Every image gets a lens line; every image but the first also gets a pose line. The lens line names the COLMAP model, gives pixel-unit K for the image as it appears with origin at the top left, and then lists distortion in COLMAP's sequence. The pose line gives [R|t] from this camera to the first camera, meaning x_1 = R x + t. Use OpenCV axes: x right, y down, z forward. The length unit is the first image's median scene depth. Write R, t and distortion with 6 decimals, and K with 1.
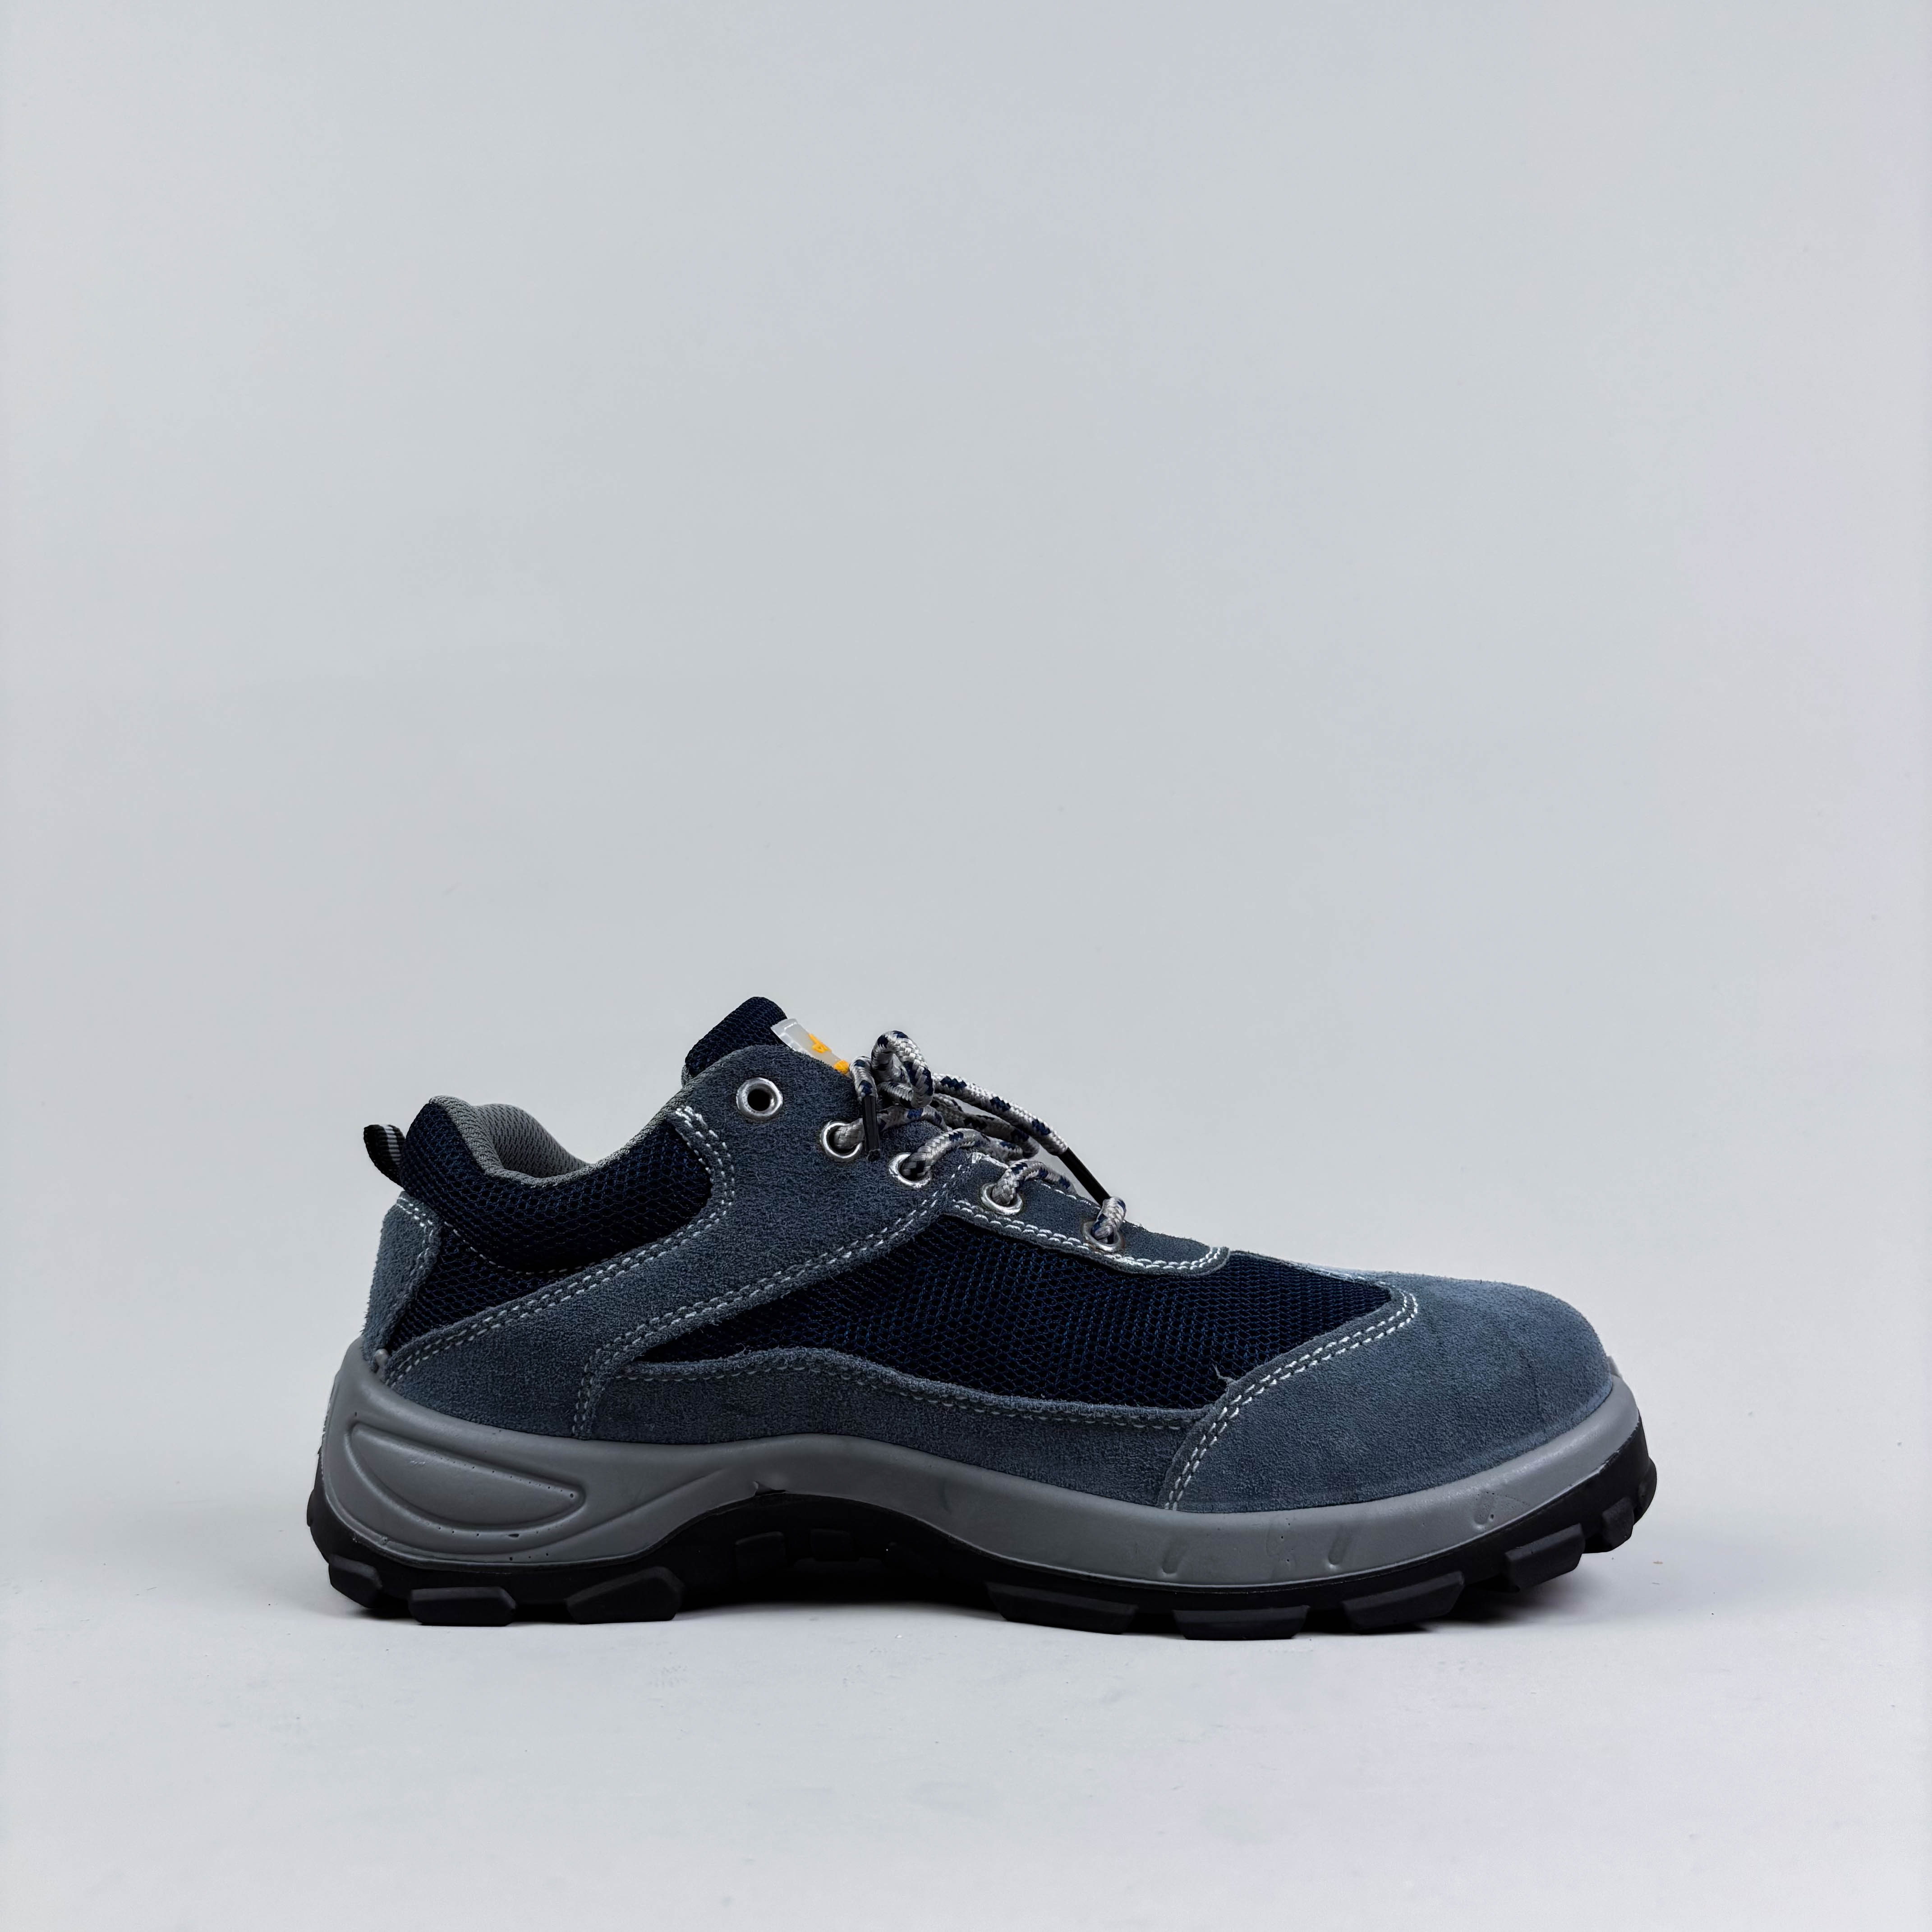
lens RADIAL K [[1958.0, 0, 966.0], [0, 1958.0, 966.0], [0, 0, 1]] dist [0.318710, -0.908825]
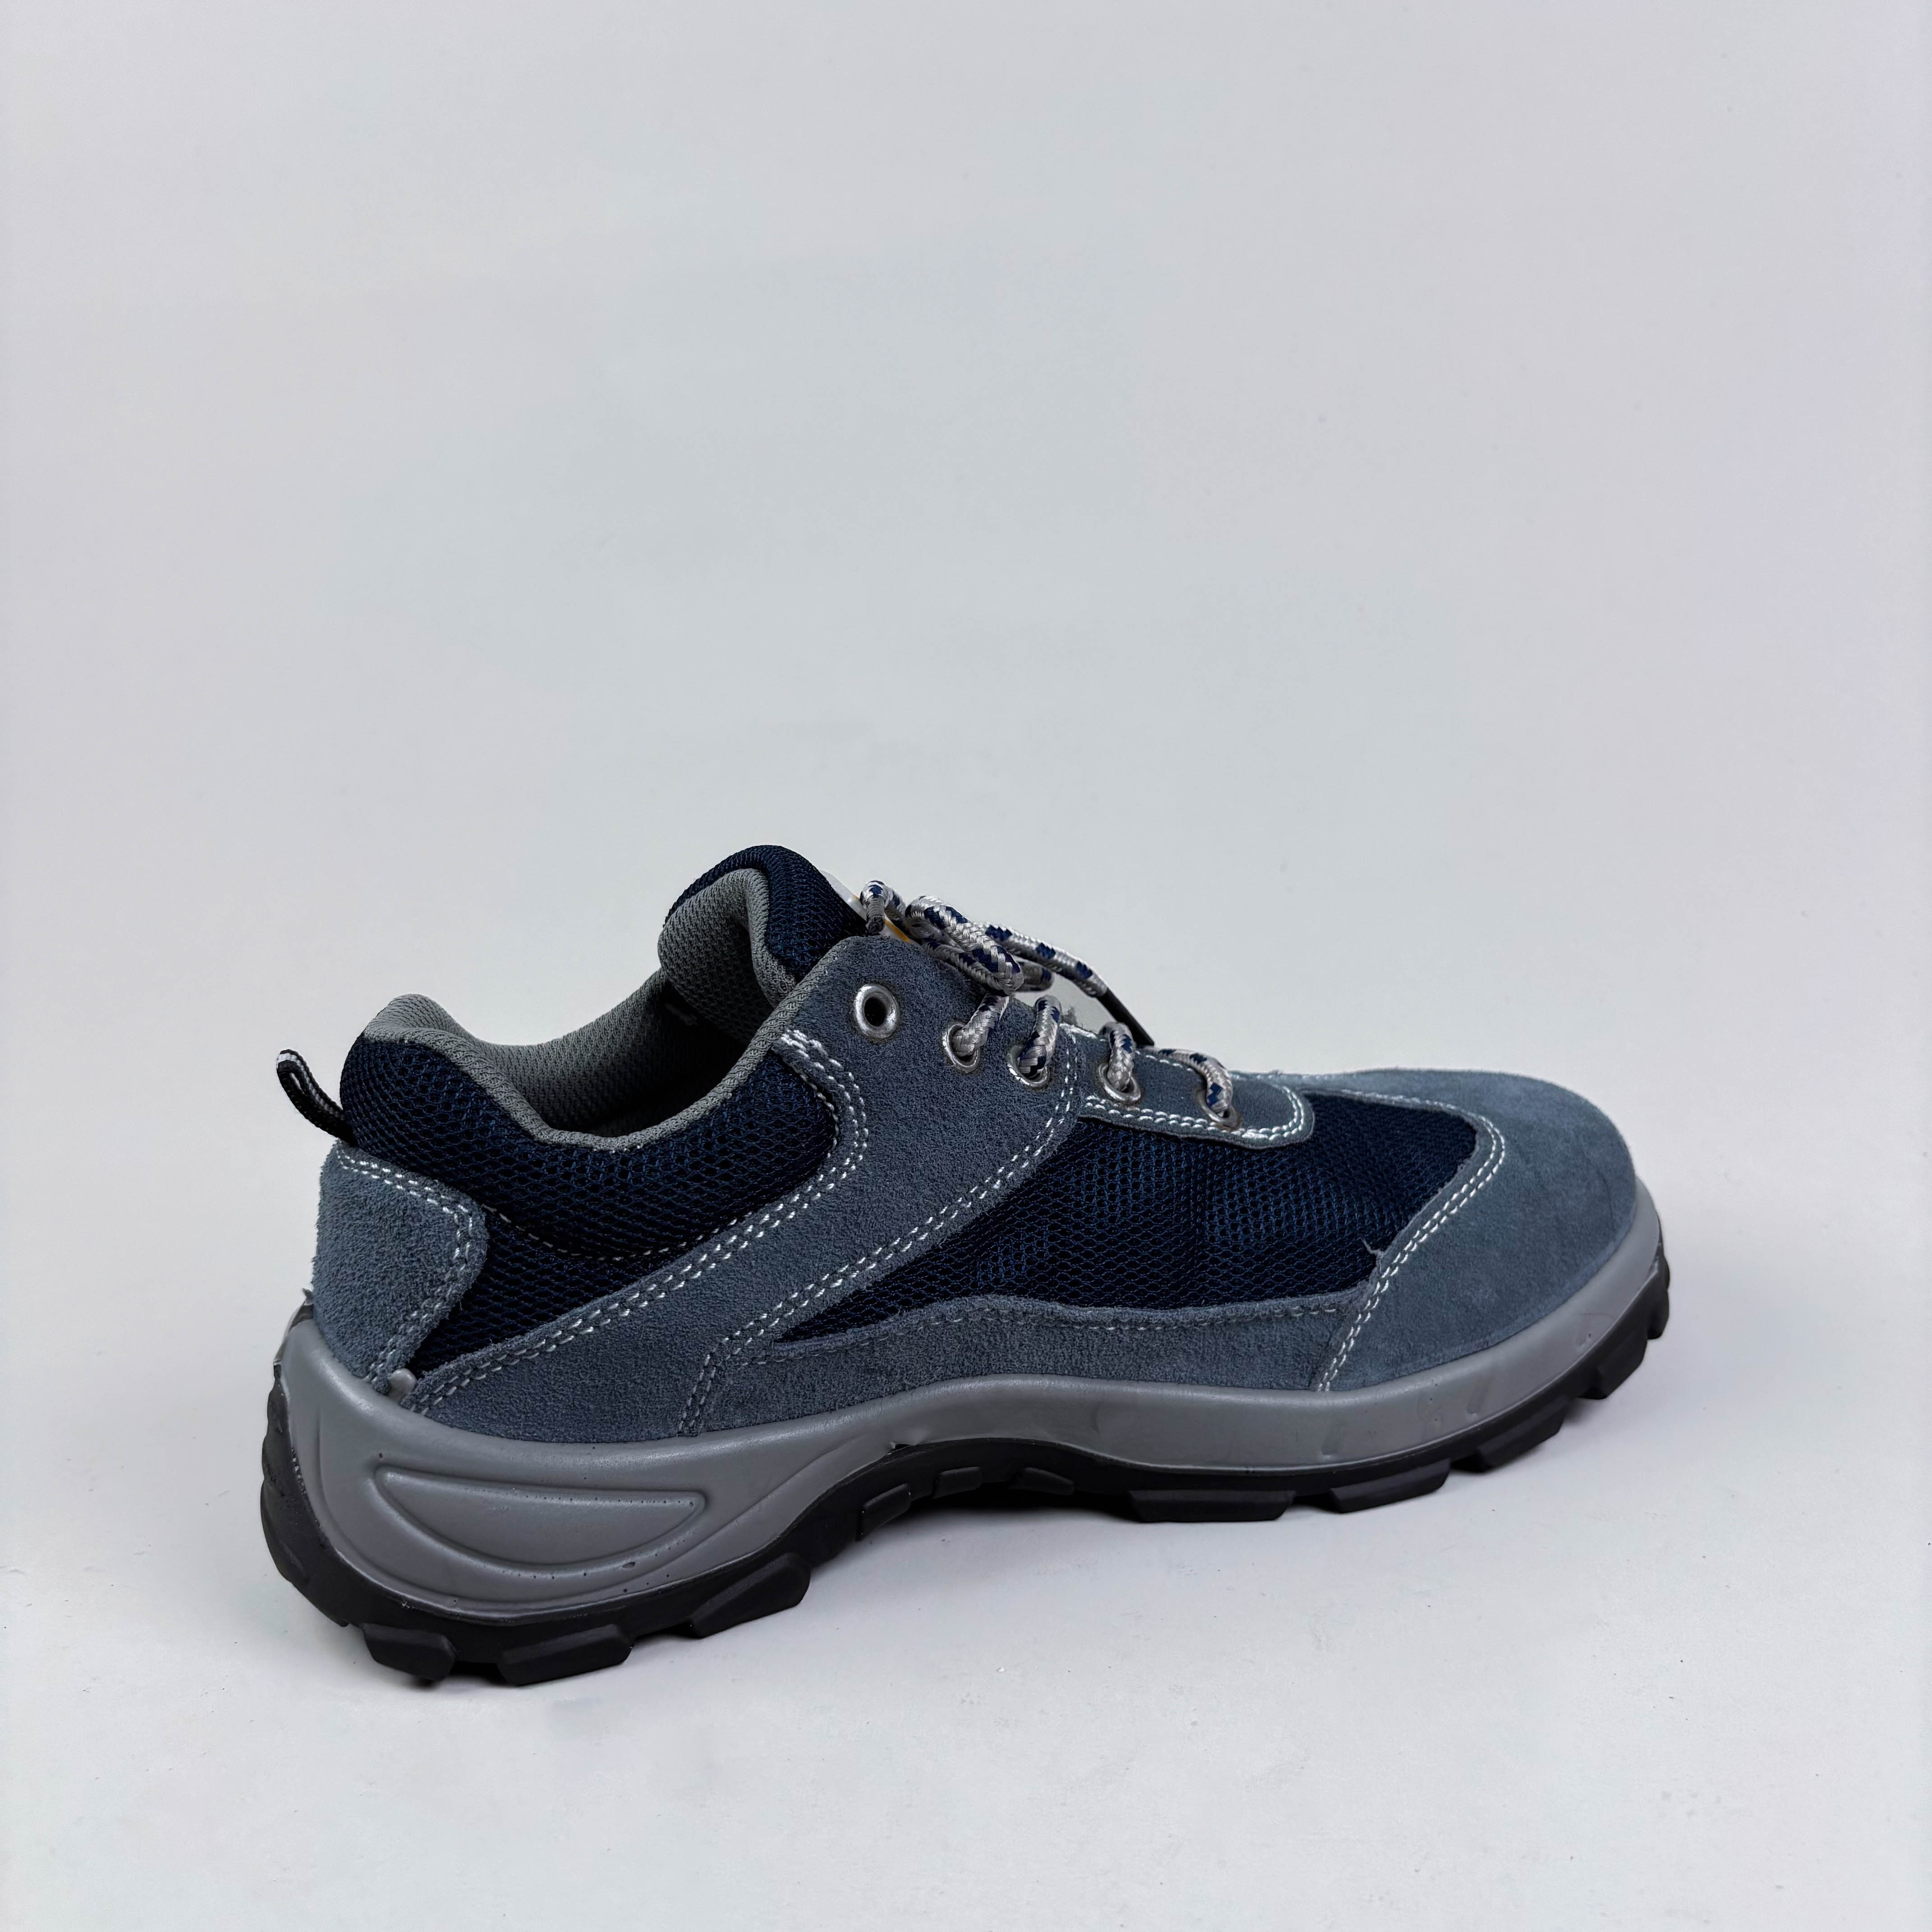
lens RADIAL K [[1958.0, 0, 966.0], [0, 1958.0, 966.0], [0, 0, 1]] dist [0.318710, -0.908825]
pose [[0.904950, -0.106697, 0.411923, -0.409068], [-0.006918, 0.964236, 0.264955, -0.167471], [-0.425461, -0.242621, 0.871847, 0.287851]]
